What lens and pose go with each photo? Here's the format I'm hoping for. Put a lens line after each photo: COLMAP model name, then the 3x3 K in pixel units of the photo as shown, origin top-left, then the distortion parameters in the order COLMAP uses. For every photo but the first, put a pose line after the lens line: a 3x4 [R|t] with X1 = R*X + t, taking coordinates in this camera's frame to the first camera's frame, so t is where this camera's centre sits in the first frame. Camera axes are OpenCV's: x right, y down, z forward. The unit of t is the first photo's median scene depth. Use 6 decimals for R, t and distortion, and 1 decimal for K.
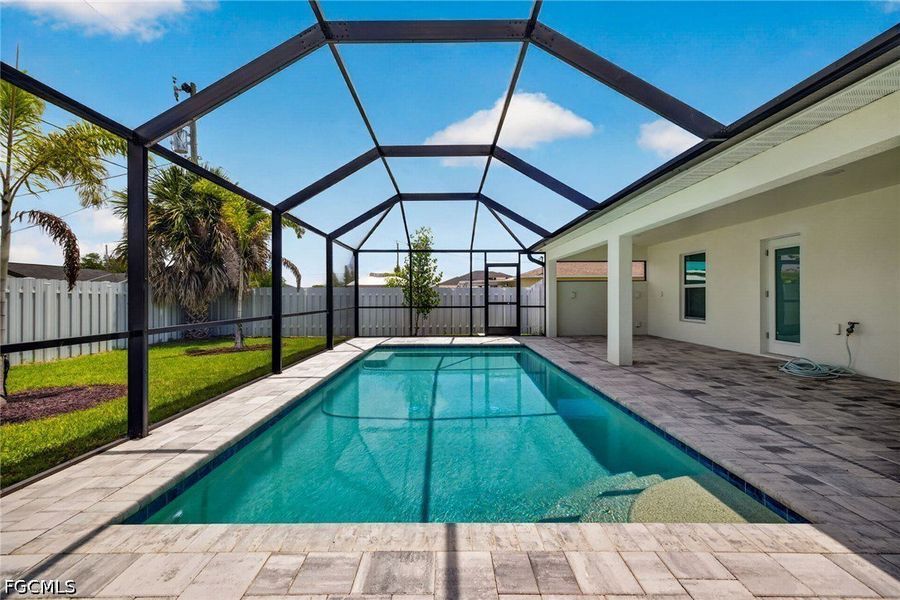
lens RADIAL K [[378.7, 0, 445.3], [0, 378.7, 298.3], [0, 0, 1]] dist [0.007354, -0.000026]
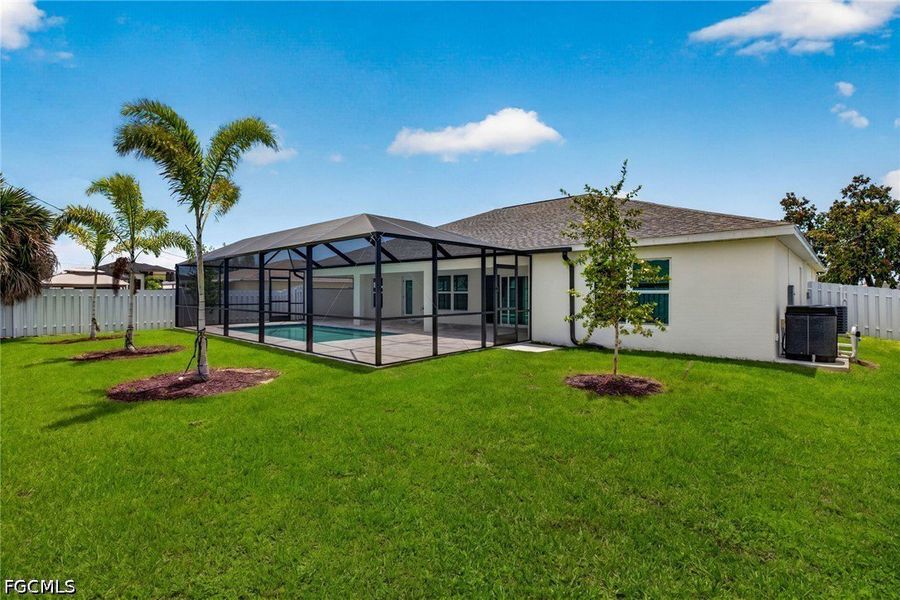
lens RADIAL K [[423.2, 0, 450.0], [0, 423.2, 300.0], [0, 0, 1]] dist [-0.000379, 0.000132]
pose [[0.681704, -0.003400, 0.731620, -0.700740], [-0.002286, 0.999974, 0.006777, -0.006703], [-0.731624, -0.006292, 0.681679, -0.799568]]
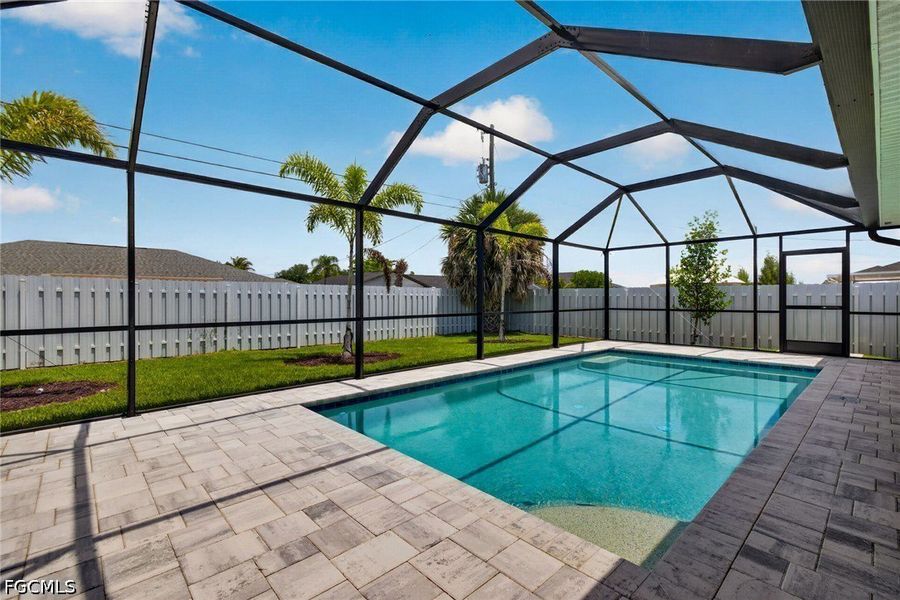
lens RADIAL K [[400.3, 0, 446.3], [0, 400.3, 299.6], [0, 0, 1]] dist [0.009599, -0.000247]
pose [[0.680134, 0.003035, -0.733082, 0.241304], [-0.002682, 0.999995, 0.001652, -0.000275], [0.733083, 0.000843, 0.680138, 0.013775]]
